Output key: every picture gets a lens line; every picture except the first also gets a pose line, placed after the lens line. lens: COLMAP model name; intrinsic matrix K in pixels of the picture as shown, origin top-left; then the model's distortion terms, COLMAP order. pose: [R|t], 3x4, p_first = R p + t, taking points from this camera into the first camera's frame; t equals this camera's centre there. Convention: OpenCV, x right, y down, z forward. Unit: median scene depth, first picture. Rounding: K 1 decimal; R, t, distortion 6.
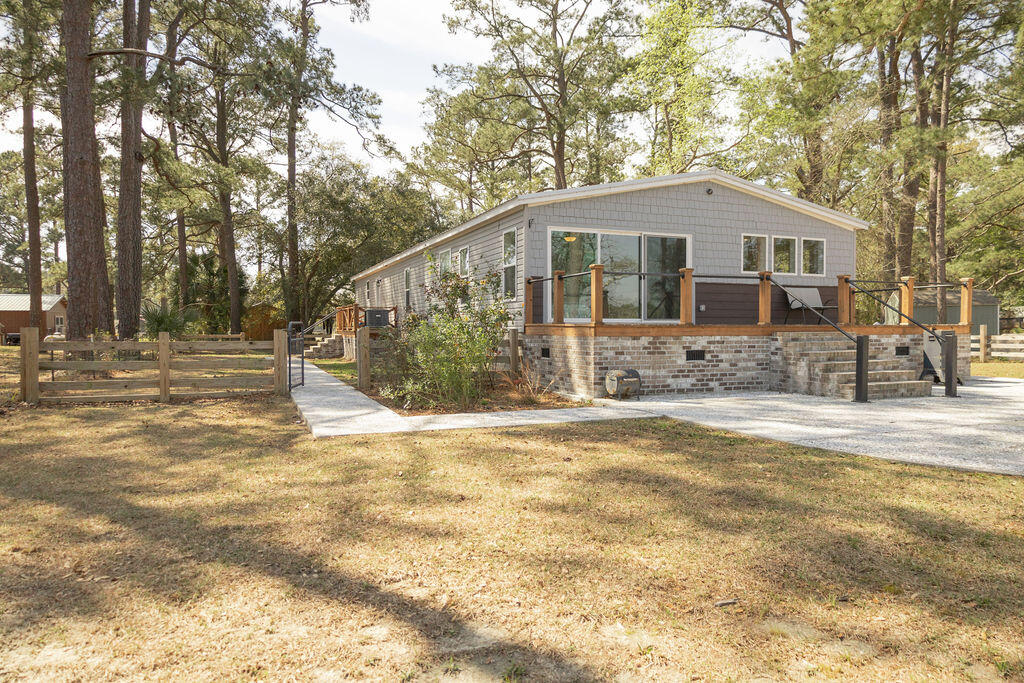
lens RADIAL K [[665.3, 0, 520.1], [0, 665.3, 341.6], [0, 0, 1]] dist [0.002870, 0.000657]
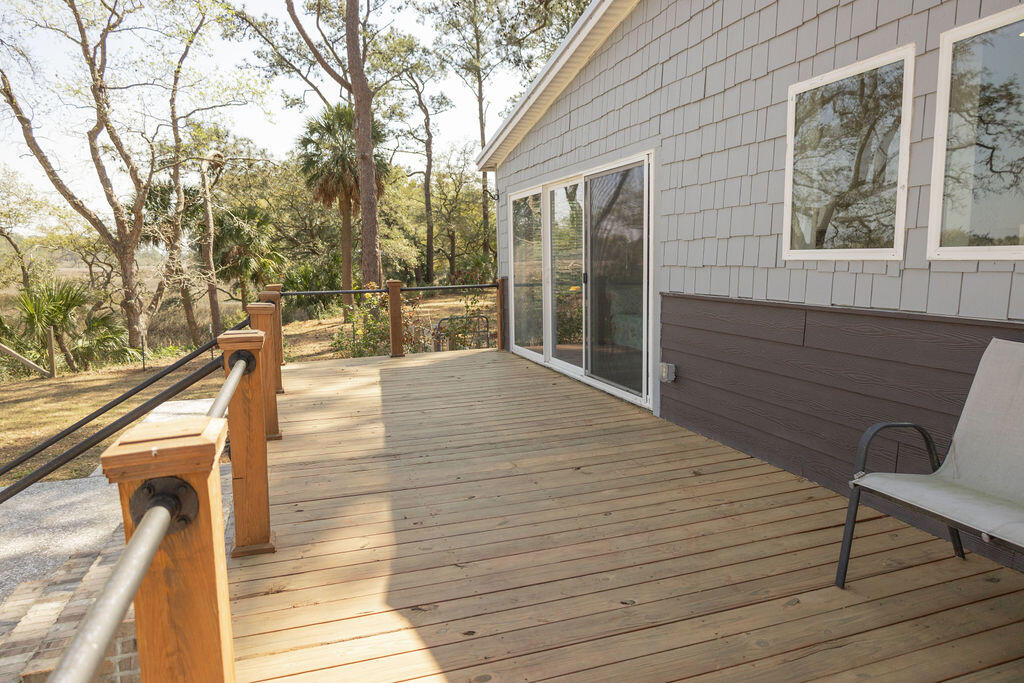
lens RADIAL K [[663.9, 0, 510.8], [0, 663.9, 338.7], [0, 0, 1]] dist [0.000567, 0.003017]
pose [[-0.079047, 0.127252, -0.988716, 0.644370], [-0.003338, 0.991780, 0.127913, -0.116115], [0.996865, 0.013411, -0.077972, 1.021347]]
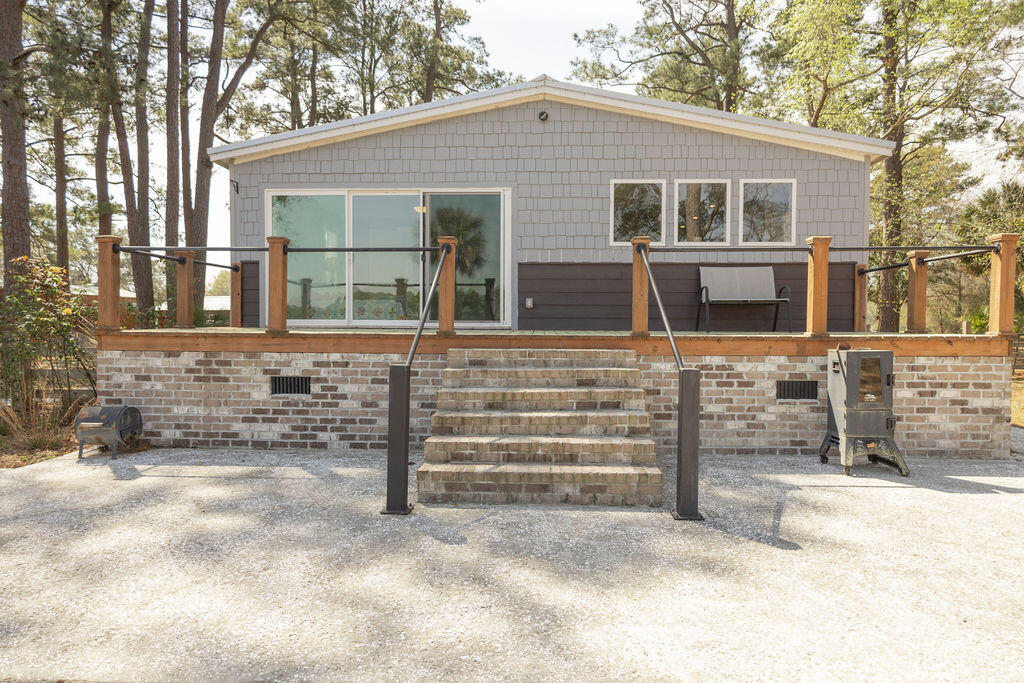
lens RADIAL K [[663.9, 0, 510.8], [0, 663.9, 338.7], [0, 0, 1]] dist [0.000567, 0.003017]
pose [[0.907356, 0.016612, -0.420035, 0.562400], [-0.014738, 0.999862, 0.007706, -0.022822], [0.420104, -0.000802, 0.907475, 0.453822]]
